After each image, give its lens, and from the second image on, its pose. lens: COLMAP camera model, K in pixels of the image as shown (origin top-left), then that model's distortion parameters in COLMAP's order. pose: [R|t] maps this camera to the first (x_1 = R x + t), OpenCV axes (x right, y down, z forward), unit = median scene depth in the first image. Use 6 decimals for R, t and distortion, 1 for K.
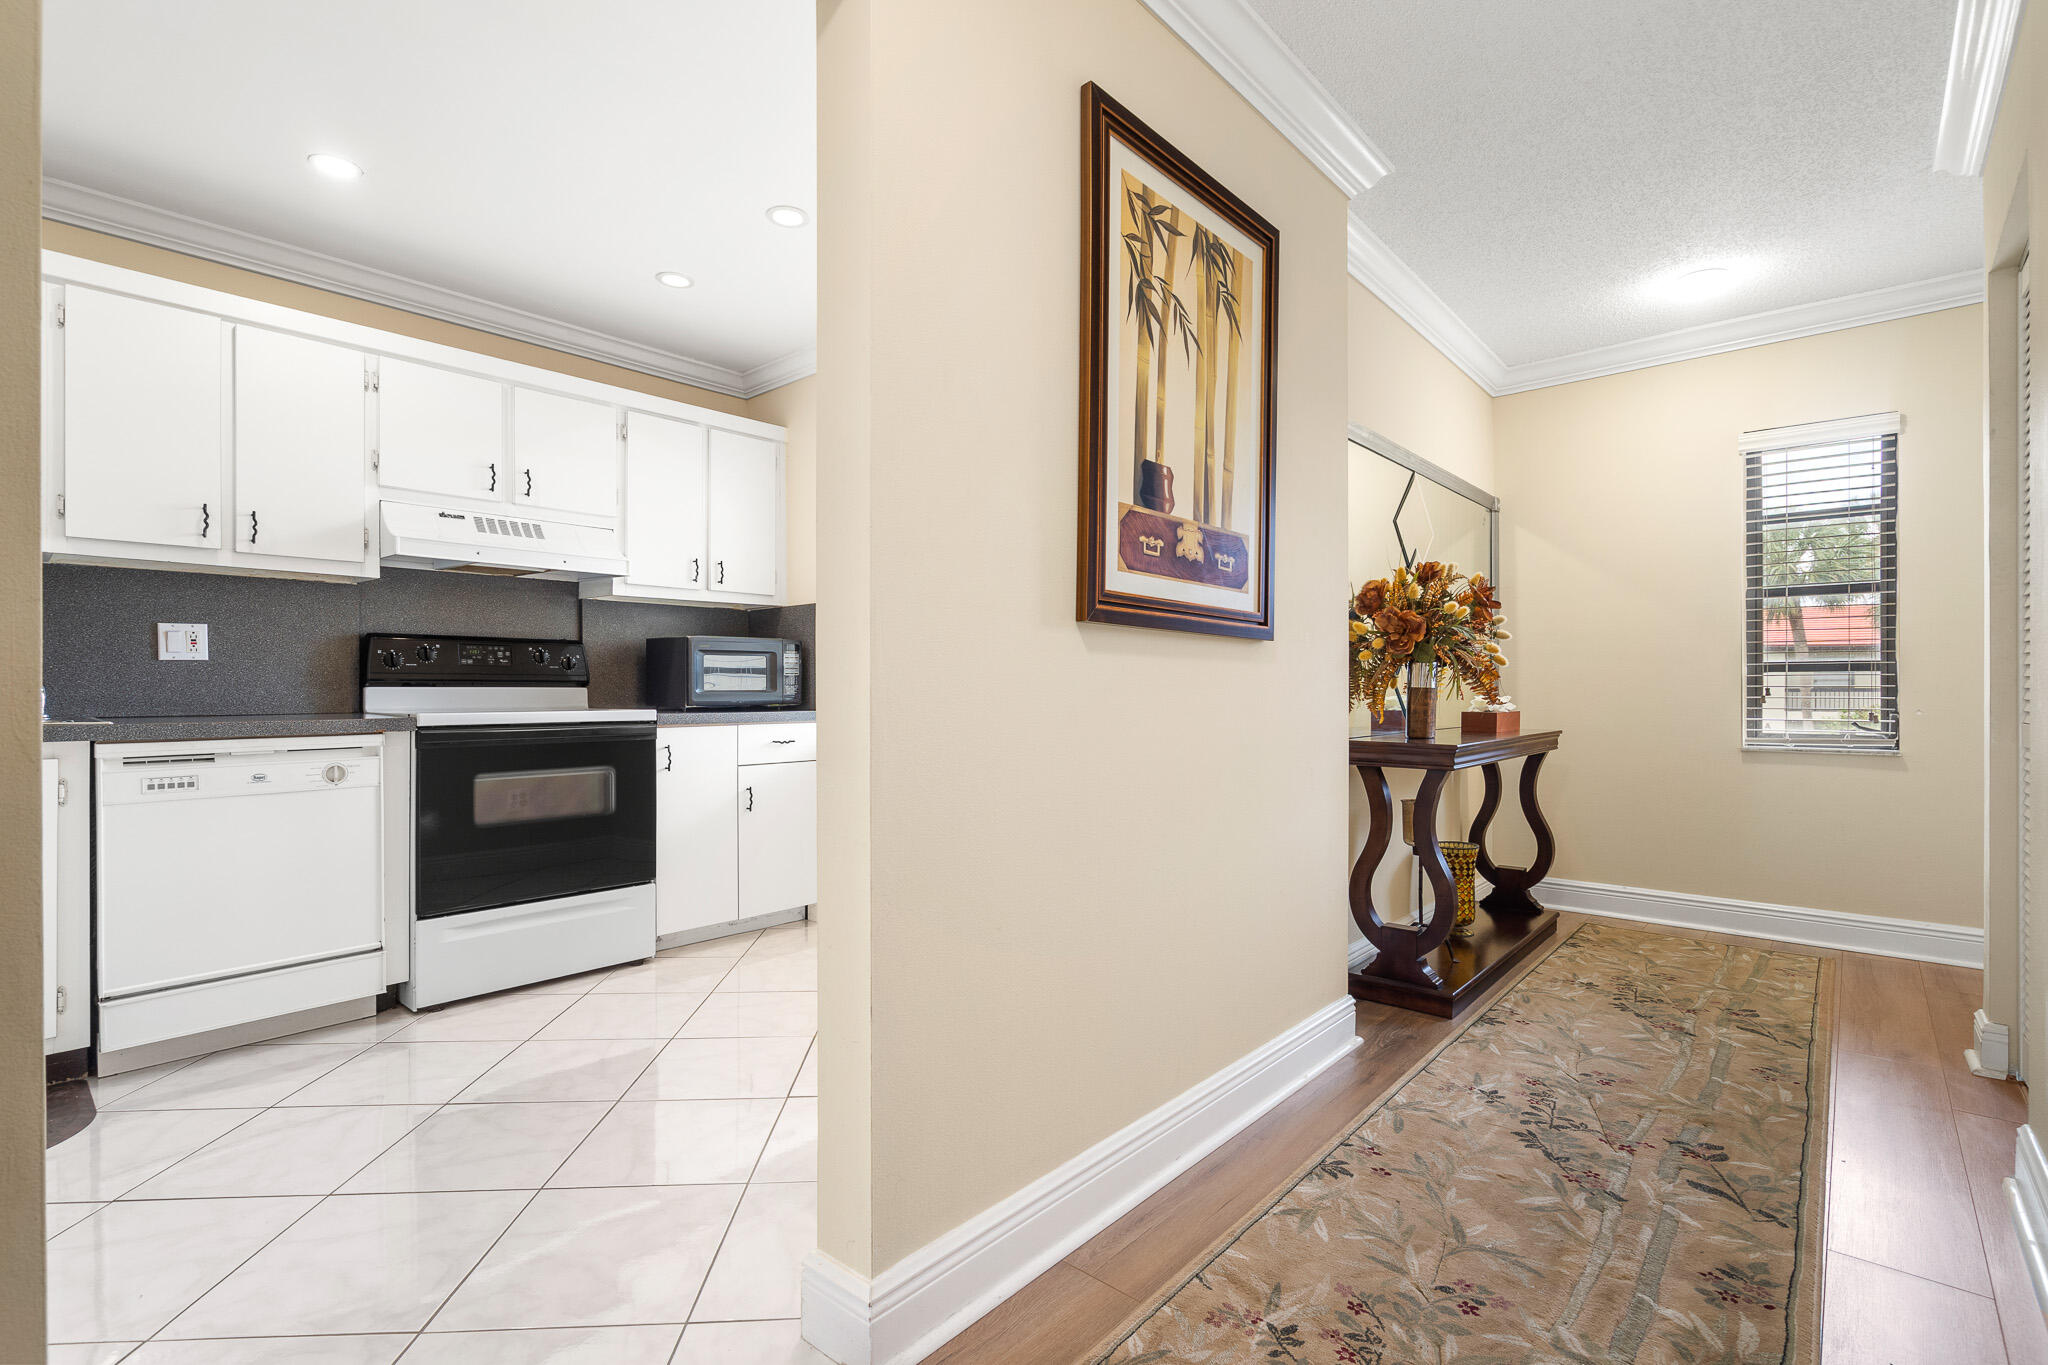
lens RADIAL K [[937.3, 0, 1026.8], [0, 937.3, 692.3], [0, 0, 1]] dist [-0.004457, 0.002480]
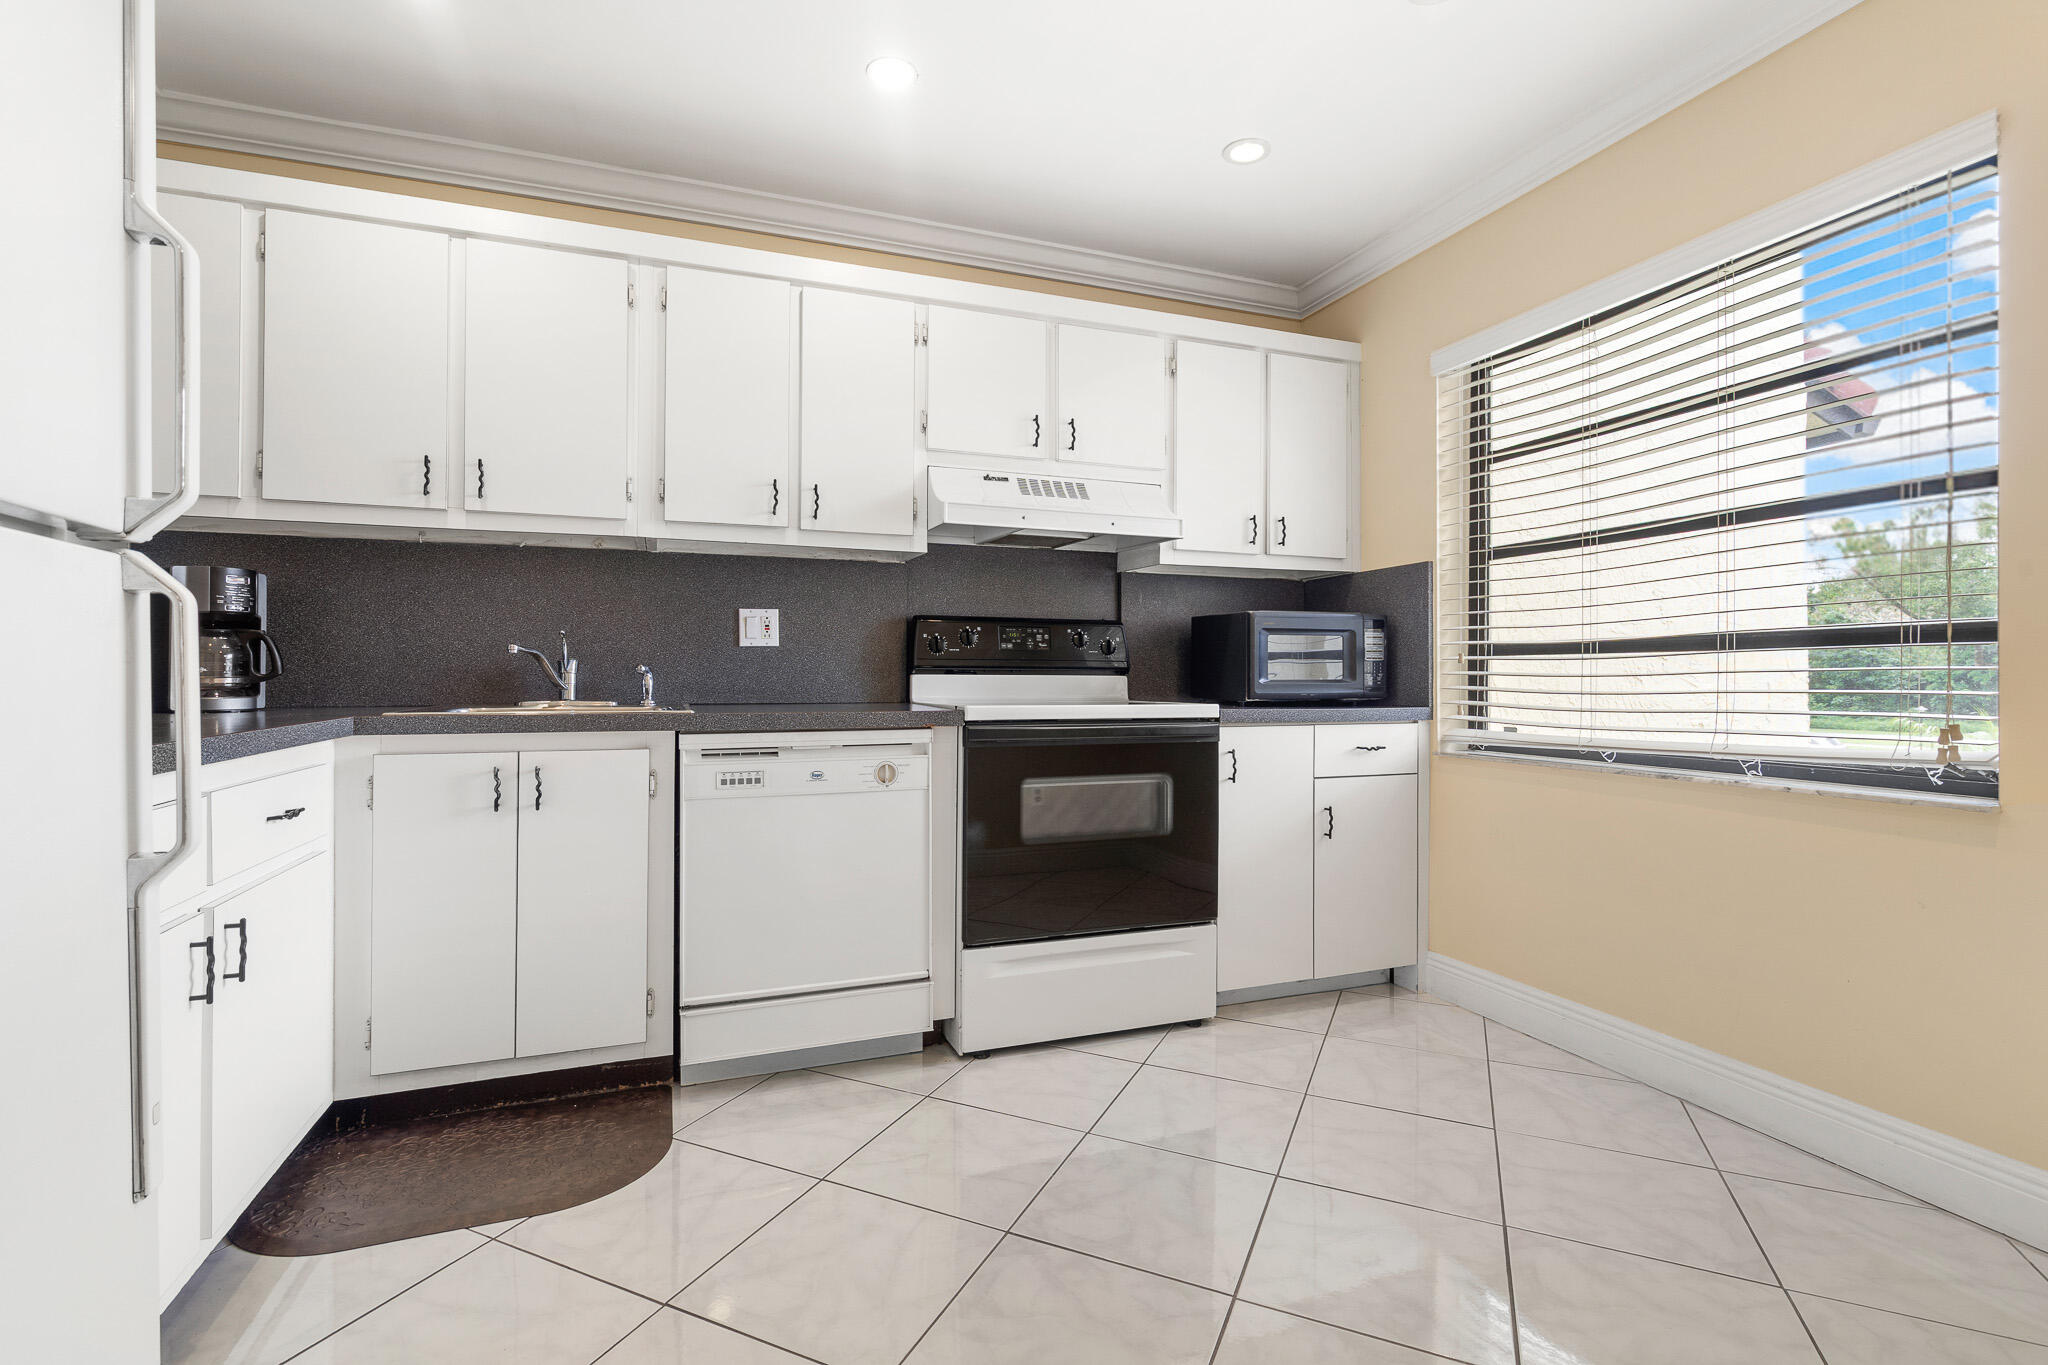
lens RADIAL K [[937.3, 0, 1026.5], [0, 937.3, 674.4], [0, 0, 1]] dist [-0.004457, 0.002480]
pose [[0.886984, 0.002872, -0.461791, -0.180508], [-0.006054, 0.999967, -0.005411, -0.001269], [0.461760, 0.007595, 0.886972, 0.233558]]
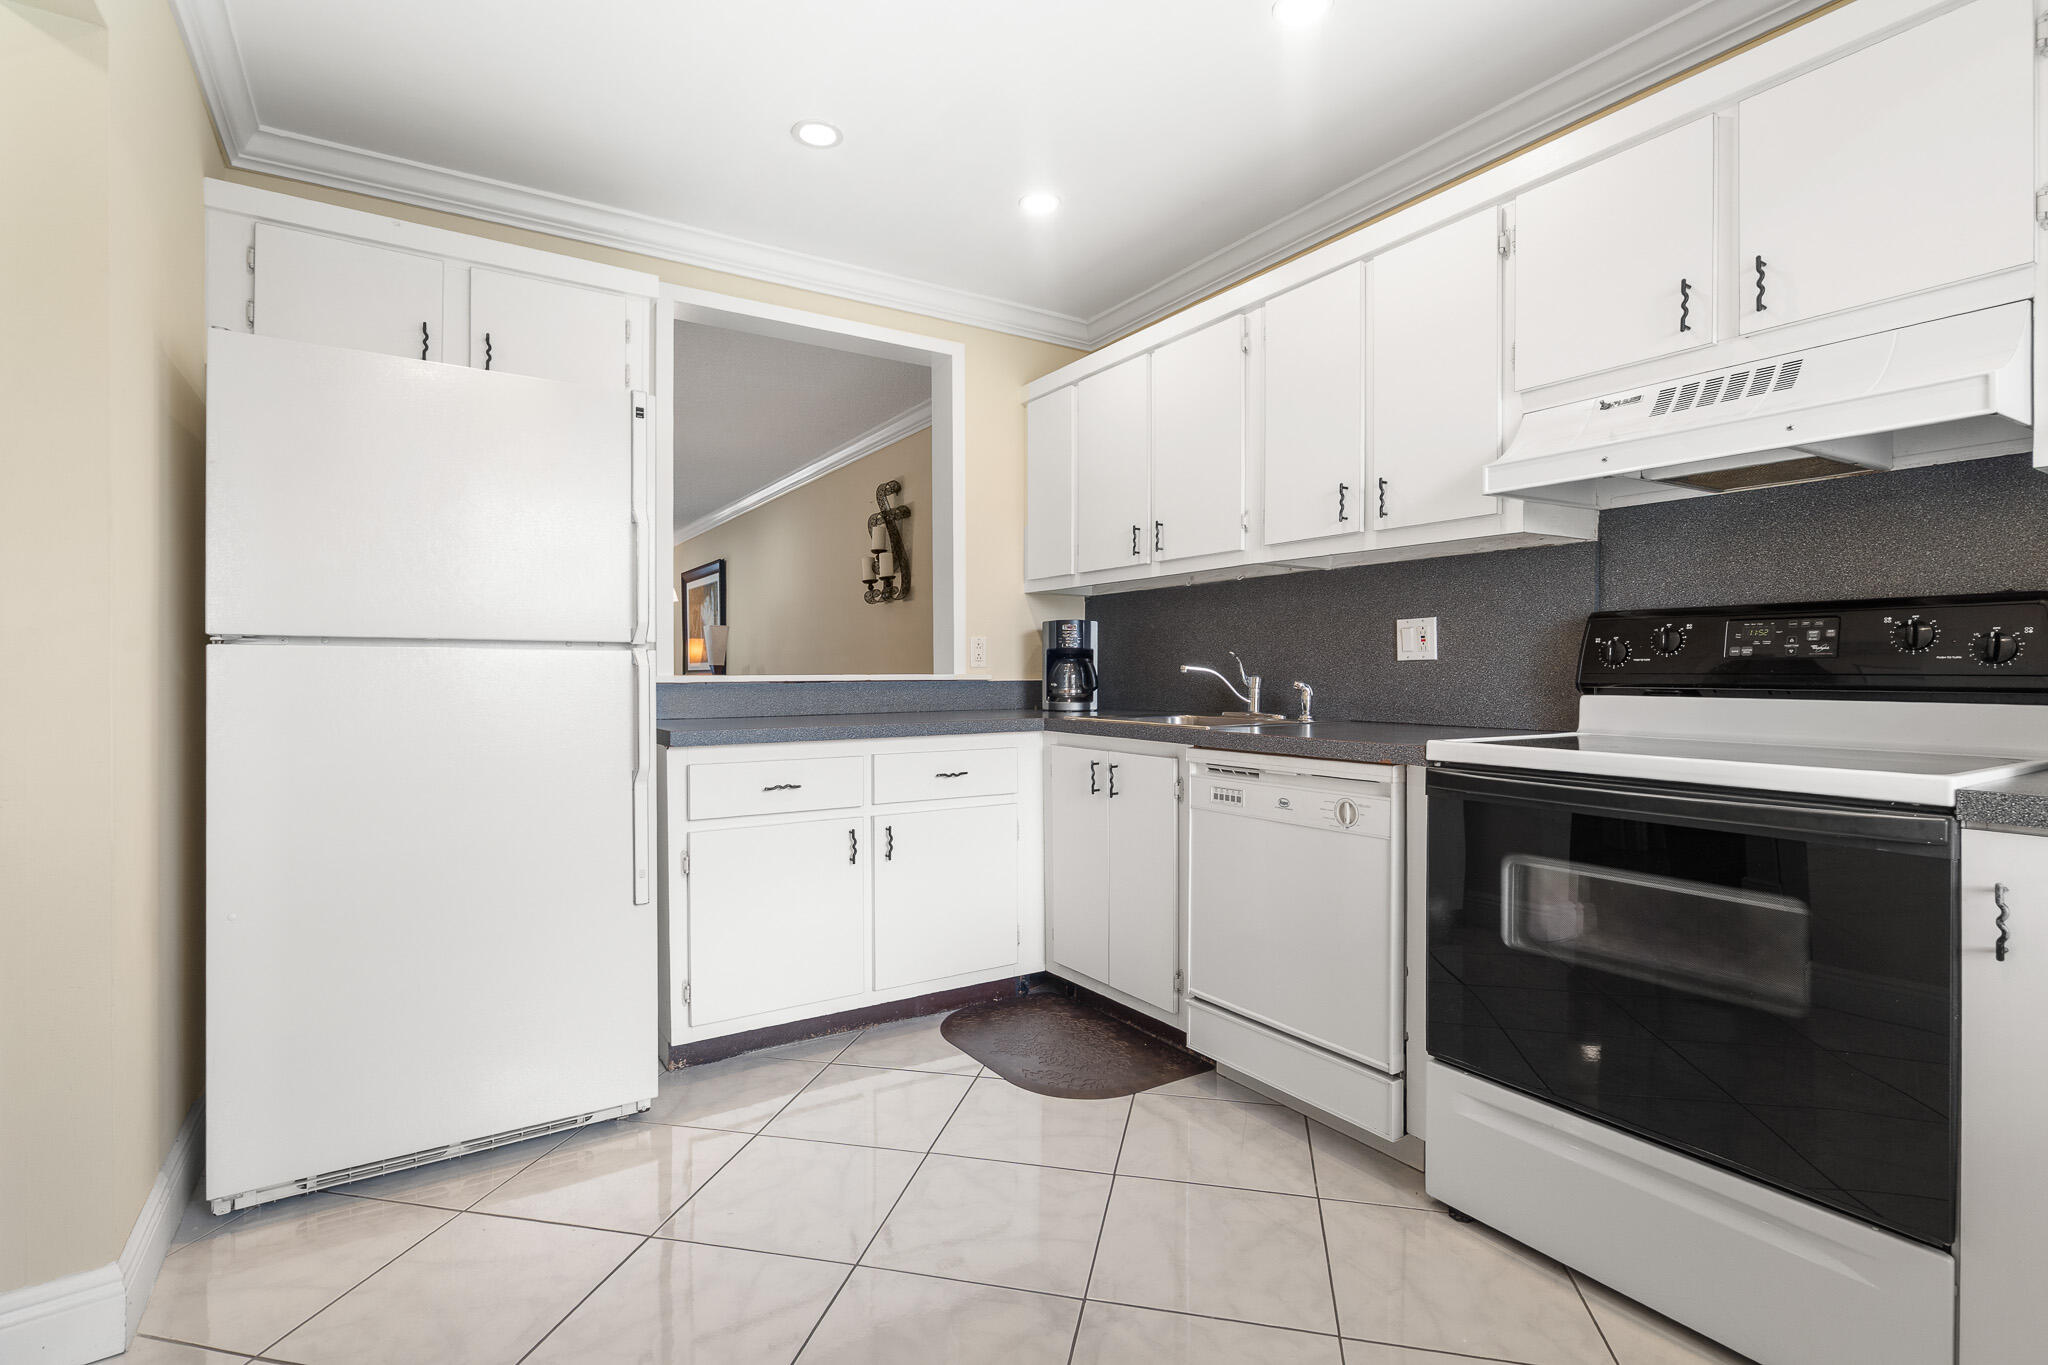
lens RADIAL K [[937.3, 0, 986.2], [0, 937.3, 681.0], [0, 0, 1]] dist [-0.004457, 0.002480]
pose [[-0.268941, 0.010792, -0.963096, 0.045497], [-0.004309, 0.999914, 0.012407, -0.021515], [0.963147, 0.007487, -0.268871, 0.758318]]
